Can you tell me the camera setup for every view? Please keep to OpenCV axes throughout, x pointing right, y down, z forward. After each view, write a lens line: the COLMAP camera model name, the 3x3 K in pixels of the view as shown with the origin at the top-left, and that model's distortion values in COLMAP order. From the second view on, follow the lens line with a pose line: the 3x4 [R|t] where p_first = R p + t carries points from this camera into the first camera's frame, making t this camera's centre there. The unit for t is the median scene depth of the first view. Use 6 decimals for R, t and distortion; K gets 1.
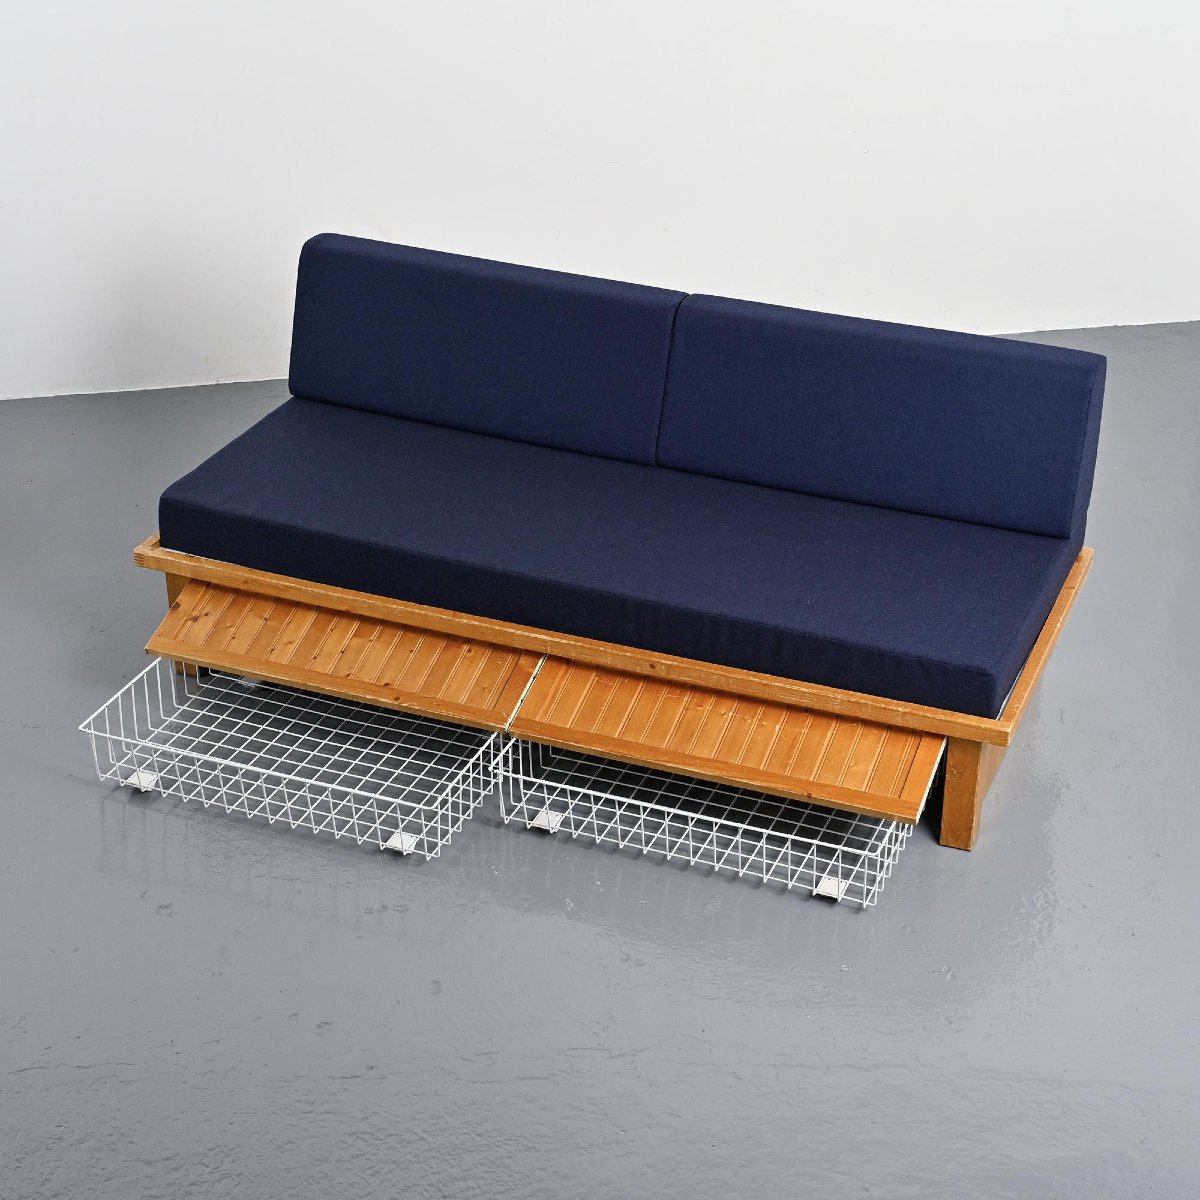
lens RADIAL K [[2249.7, 0, 598.5], [0, 2249.7, 601.0], [0, 0, 1]] dist [0.011513, 0.000000]
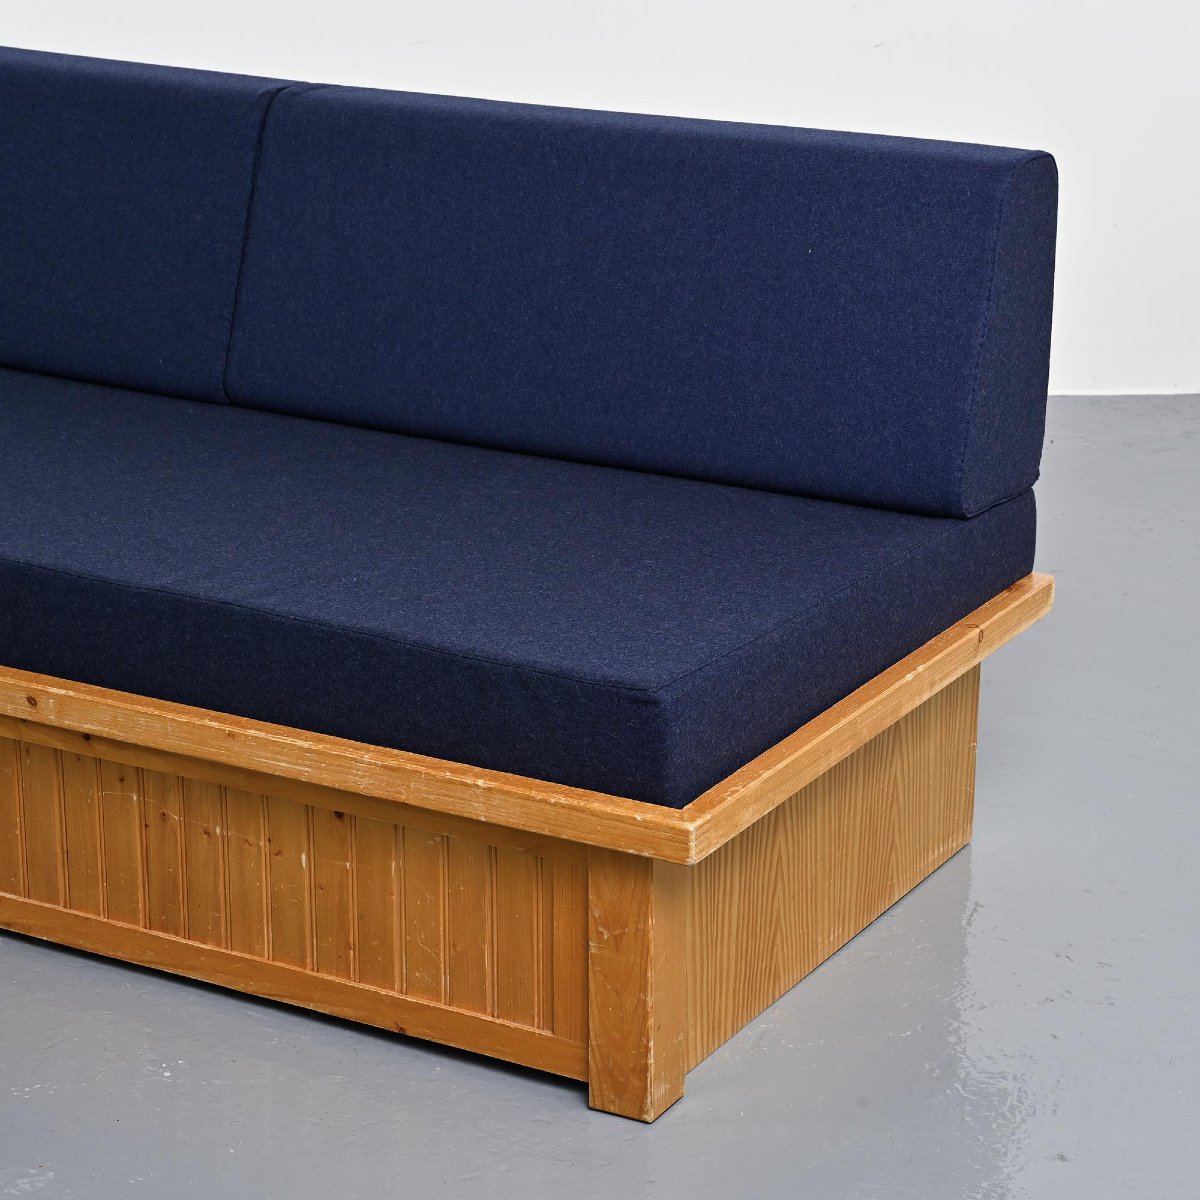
lens RADIAL K [[3133.9, 0, 596.6], [0, 3133.9, 604.6], [0, 0, 1]] dist [-0.071189, 0.000000]
pose [[0.990601, 0.042232, -0.130103, 0.217910], [-0.064577, 0.982865, -0.172642, 0.110427], [0.120582, 0.179421, 0.976354, 0.337493]]
